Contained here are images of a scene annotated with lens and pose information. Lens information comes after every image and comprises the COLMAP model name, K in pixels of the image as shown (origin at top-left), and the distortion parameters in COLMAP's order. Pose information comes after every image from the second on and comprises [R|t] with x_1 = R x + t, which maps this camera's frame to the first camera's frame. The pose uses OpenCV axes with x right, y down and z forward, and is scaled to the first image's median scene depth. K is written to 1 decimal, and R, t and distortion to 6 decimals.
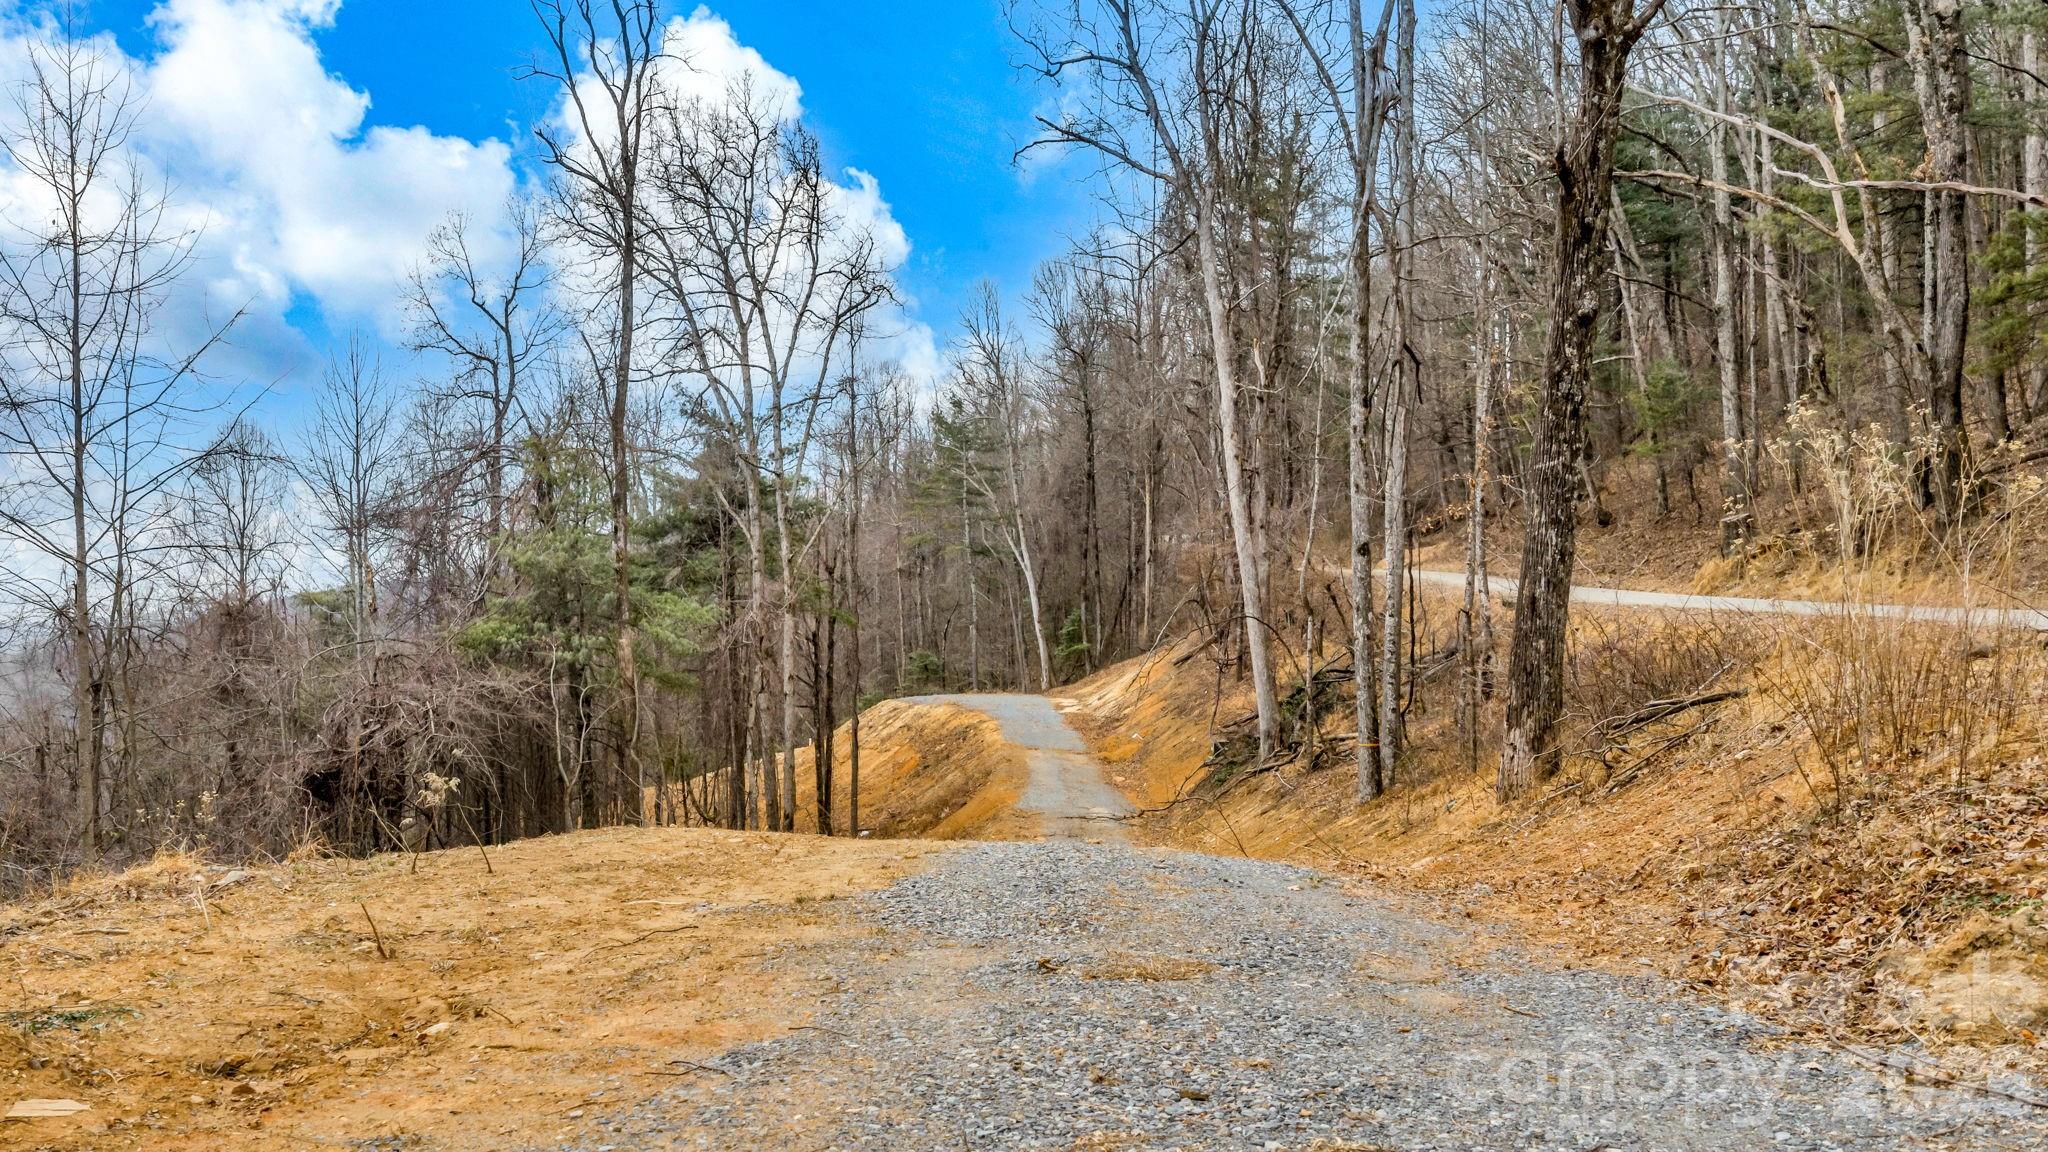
lens RADIAL K [[1646.2, 0, 1070.5], [0, 1646.2, 668.0], [0, 0, 1]] dist [0.024261, -0.044428]
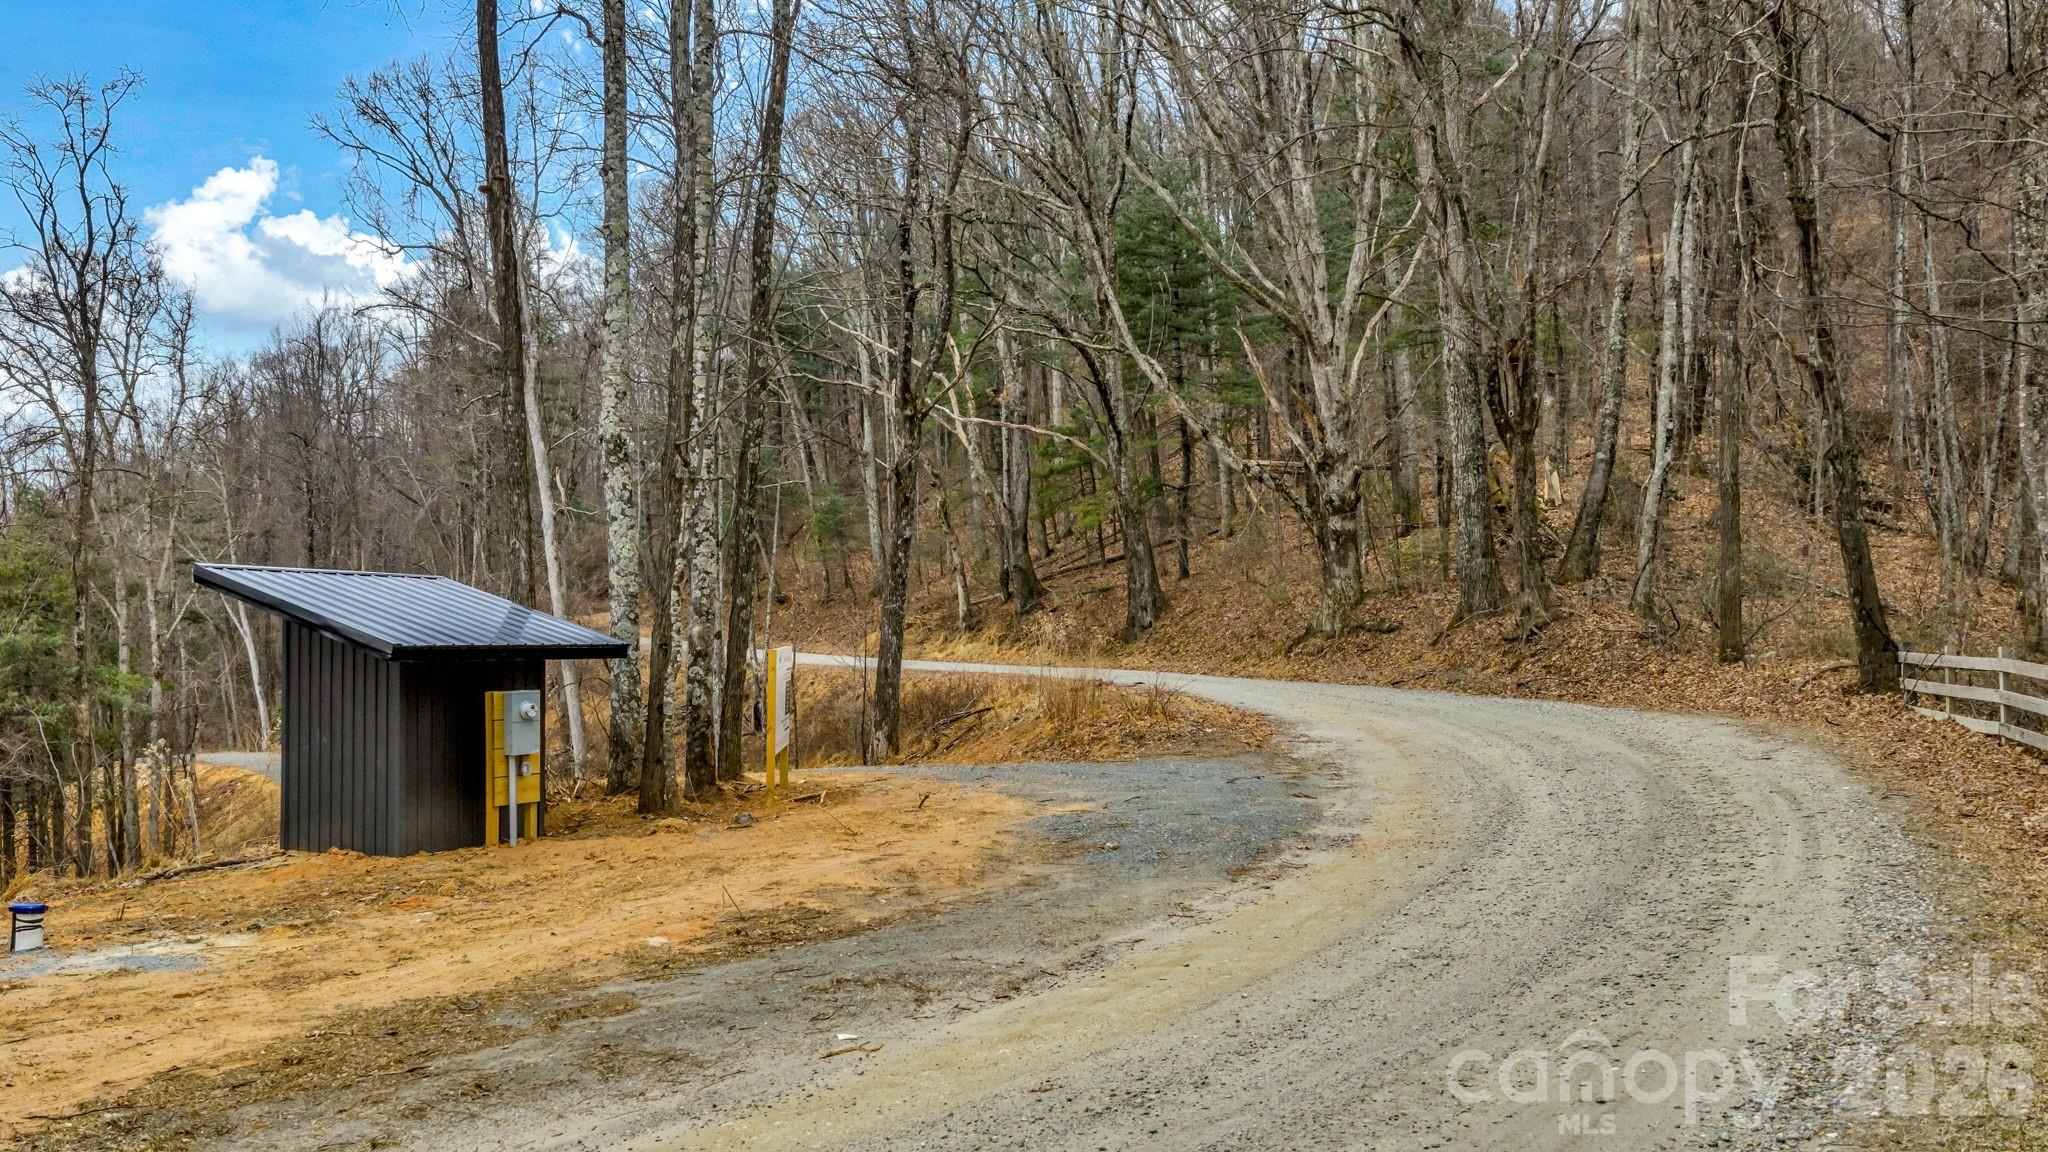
lens RADIAL K [[1646.2, 0, 1070.5], [0, 1646.2, 668.0], [0, 0, 1]] dist [0.024261, -0.044428]
pose [[0.855611, -0.013416, 0.517446, -0.269334], [0.030174, 0.999257, -0.023985, 0.006517], [-0.516740, 0.036136, 0.855380, -0.411351]]
